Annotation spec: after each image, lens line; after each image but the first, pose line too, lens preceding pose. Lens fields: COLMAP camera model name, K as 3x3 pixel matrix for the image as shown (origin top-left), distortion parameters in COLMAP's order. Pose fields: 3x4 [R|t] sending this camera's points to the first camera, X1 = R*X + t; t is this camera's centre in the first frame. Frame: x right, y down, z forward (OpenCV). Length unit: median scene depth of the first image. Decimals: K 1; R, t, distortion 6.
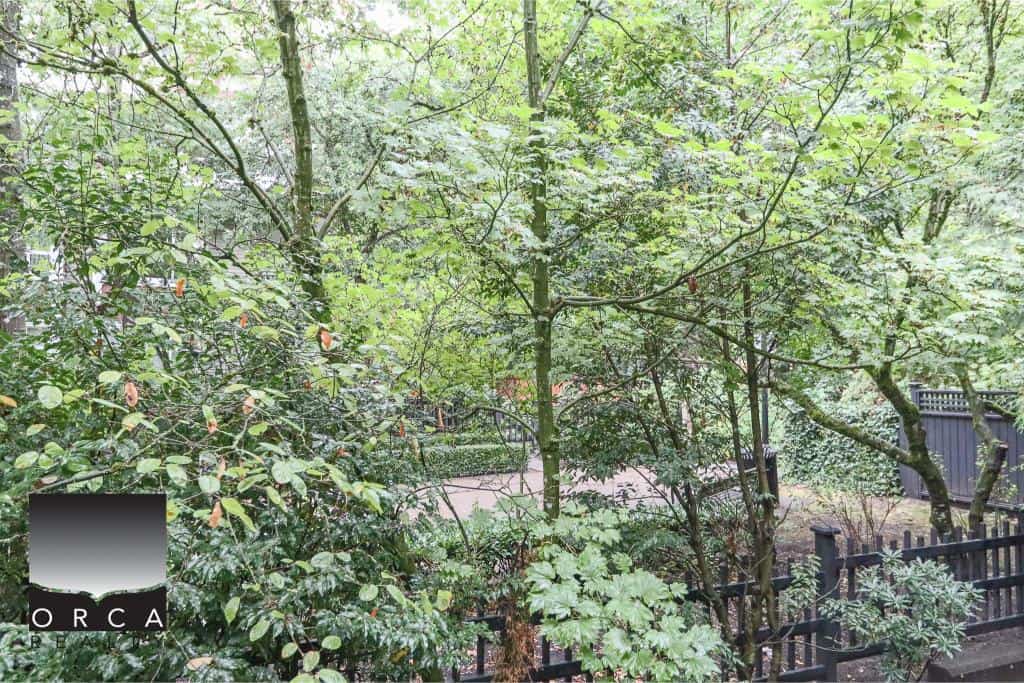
lens RADIAL K [[528.7, 0, 513.3], [0, 528.7, 338.9], [0, 0, 1]] dist [0.004262, 0.002135]
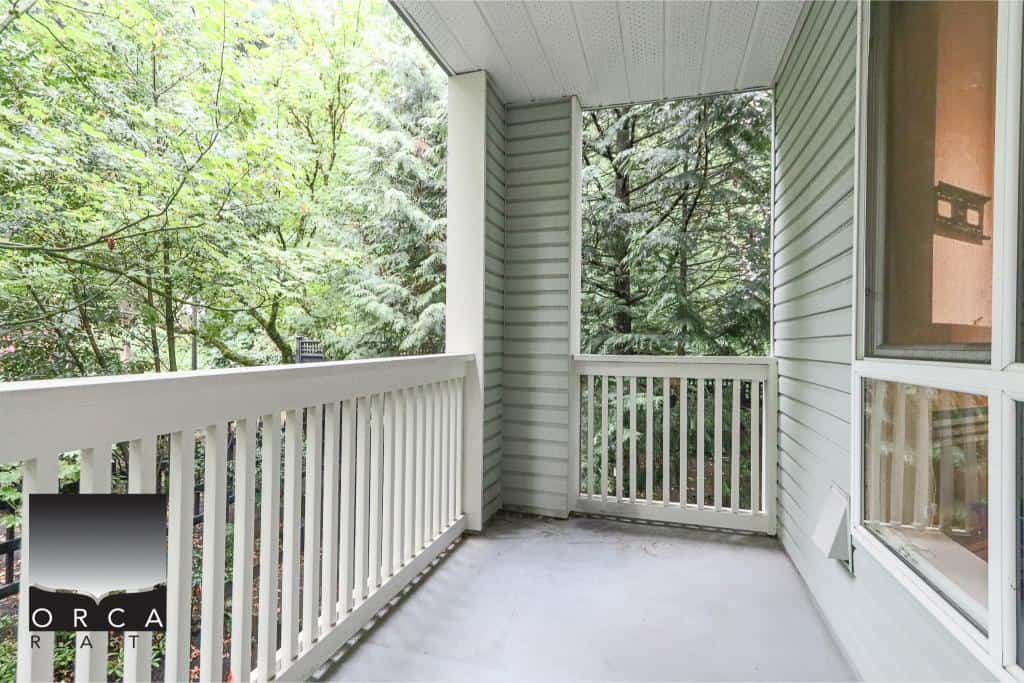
lens RADIAL K [[528.7, 0, 510.3], [0, 528.7, 340.4], [0, 0, 1]] dist [0.004262, 0.002135]
pose [[0.630824, 0.006946, 0.775895, -0.079408], [-0.004869, 0.999976, -0.004993, 0.132586], [-0.775911, -0.000628, 0.630842, -0.619634]]
